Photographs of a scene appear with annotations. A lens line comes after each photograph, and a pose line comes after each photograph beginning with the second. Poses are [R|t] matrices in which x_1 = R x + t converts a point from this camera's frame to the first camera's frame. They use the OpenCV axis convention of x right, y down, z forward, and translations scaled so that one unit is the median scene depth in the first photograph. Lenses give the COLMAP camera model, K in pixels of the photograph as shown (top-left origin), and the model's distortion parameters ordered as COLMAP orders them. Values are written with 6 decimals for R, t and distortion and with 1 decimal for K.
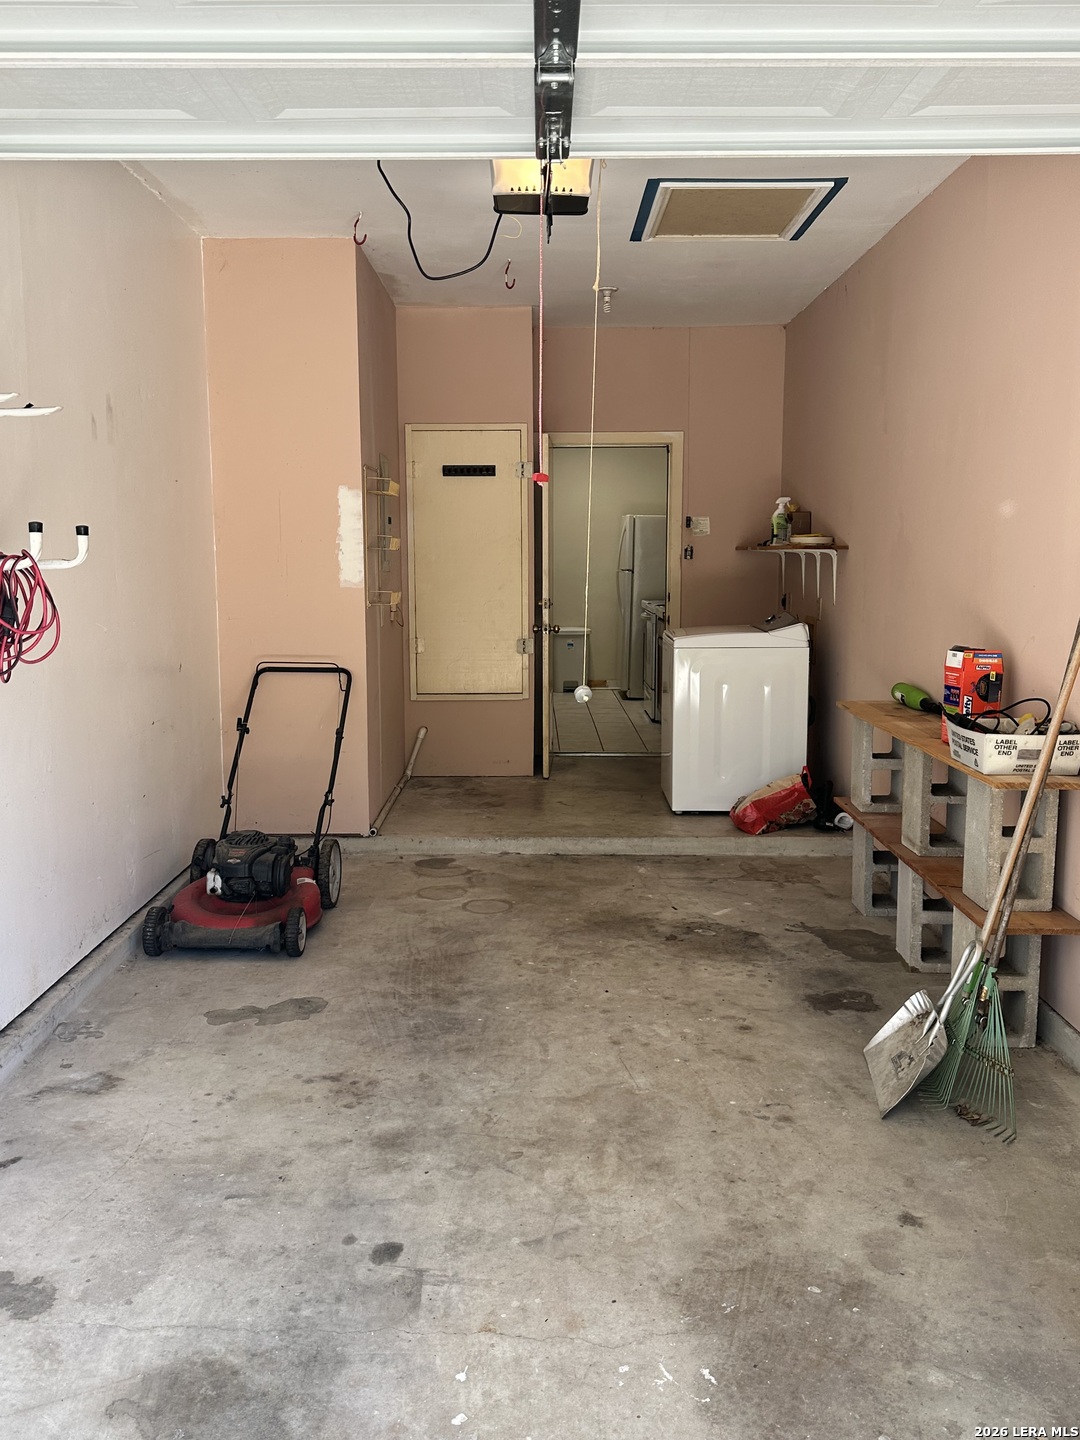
lens RADIAL K [[1251.6, 0, 538.1], [0, 1251.6, 720.1], [0, 0, 1]] dist [-0.016826, -0.008420]
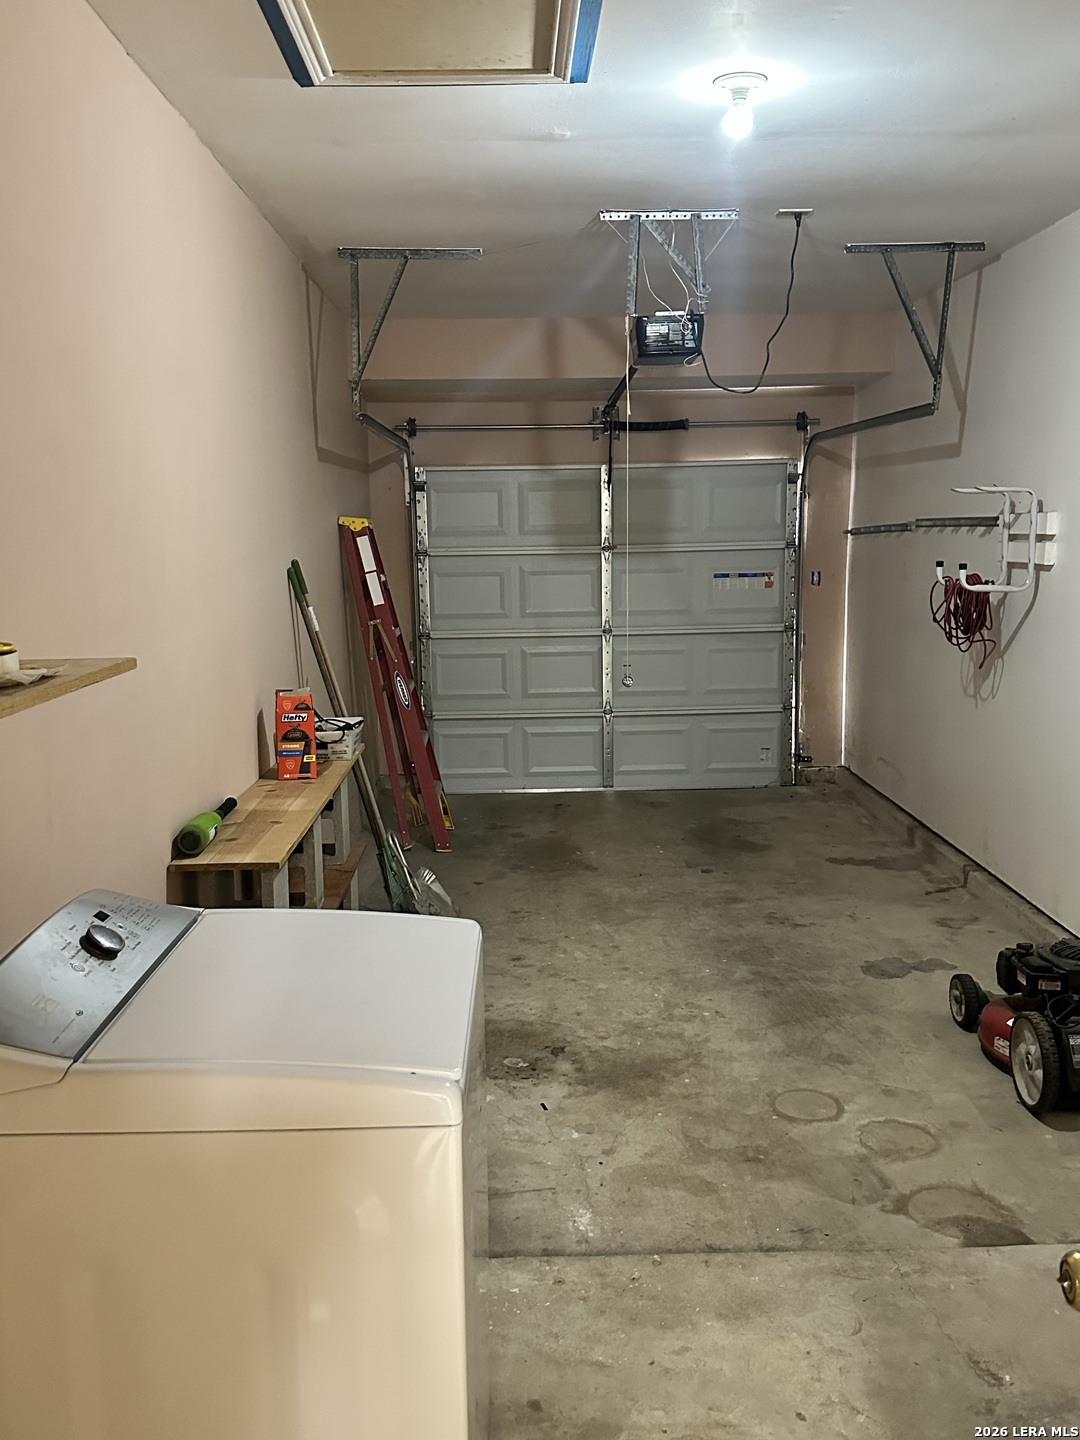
lens RADIAL K [[1251.6, 0, 538.9], [0, 1251.6, 721.4], [0, 0, 1]] dist [-0.016826, -0.008420]
pose [[-0.999544, 0.023564, -0.018865, 0.142636], [0.017356, 0.959991, 0.279491, -0.311942], [0.024696, 0.279037, -0.959963, 1.930300]]
